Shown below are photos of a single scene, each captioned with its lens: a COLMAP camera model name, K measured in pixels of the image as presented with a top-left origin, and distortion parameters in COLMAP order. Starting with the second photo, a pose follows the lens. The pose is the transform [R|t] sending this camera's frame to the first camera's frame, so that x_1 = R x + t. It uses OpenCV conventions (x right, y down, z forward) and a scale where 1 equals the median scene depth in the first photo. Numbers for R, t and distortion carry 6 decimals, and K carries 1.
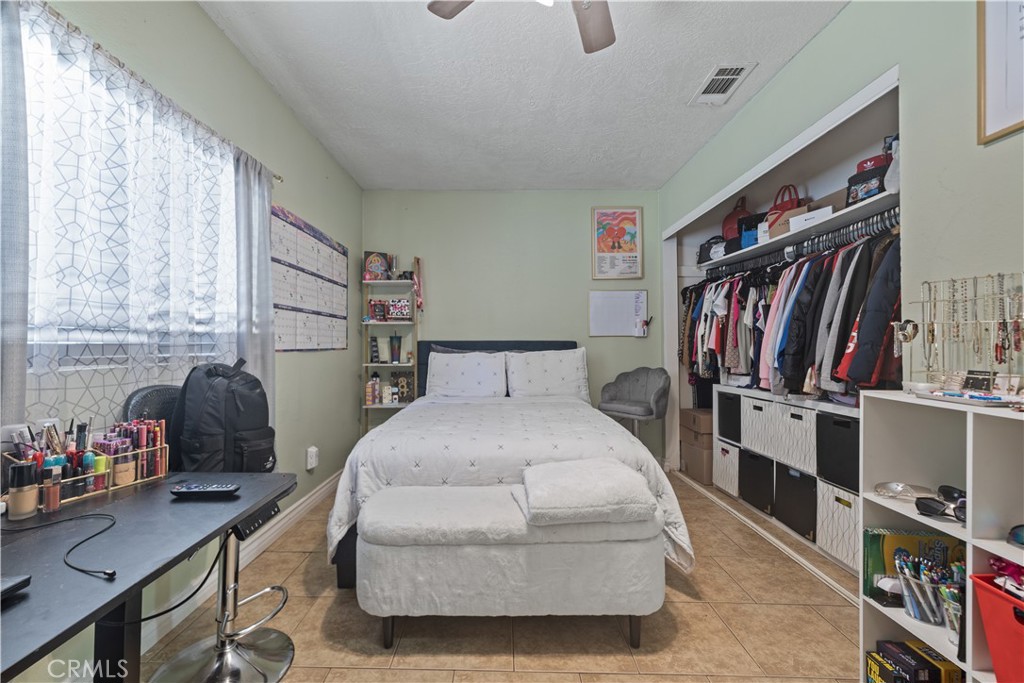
lens RADIAL K [[422.7, 0, 509.6], [0, 422.7, 338.0], [0, 0, 1]] dist [-0.000903, 0.000832]
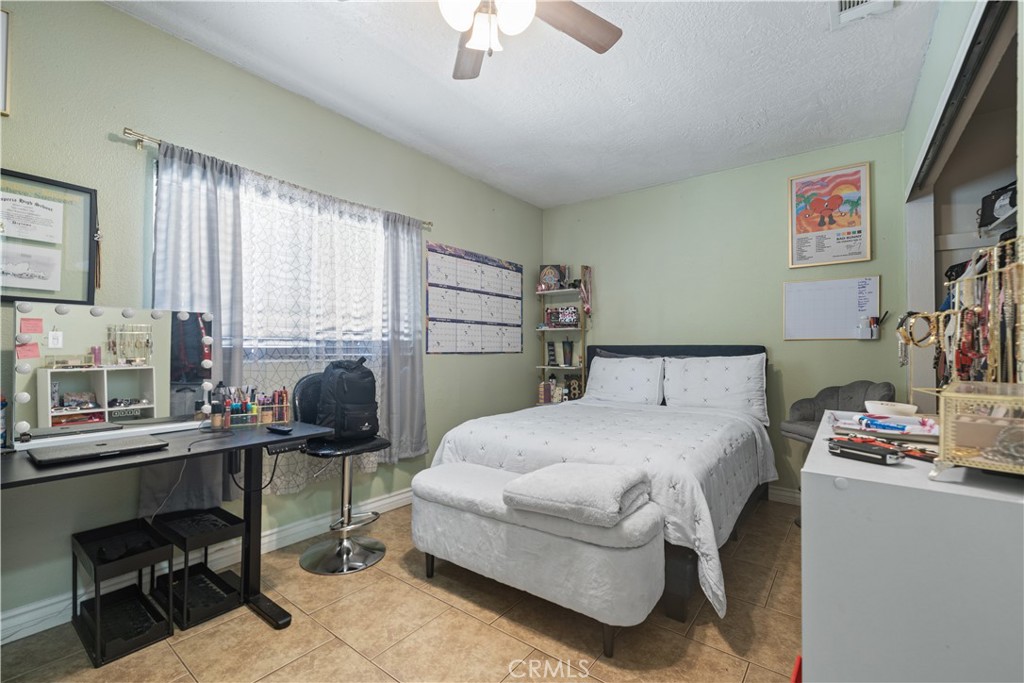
lens RADIAL K [[438.6, 0, 512.5], [0, 438.6, 347.0], [0, 0, 1]] dist [0.004529, -0.000522]
pose [[0.808272, 0.000010, -0.588810, 0.648717], [0.005607, 0.999955, 0.007713, 0.002015], [0.588783, -0.009536, 0.808235, 0.043857]]
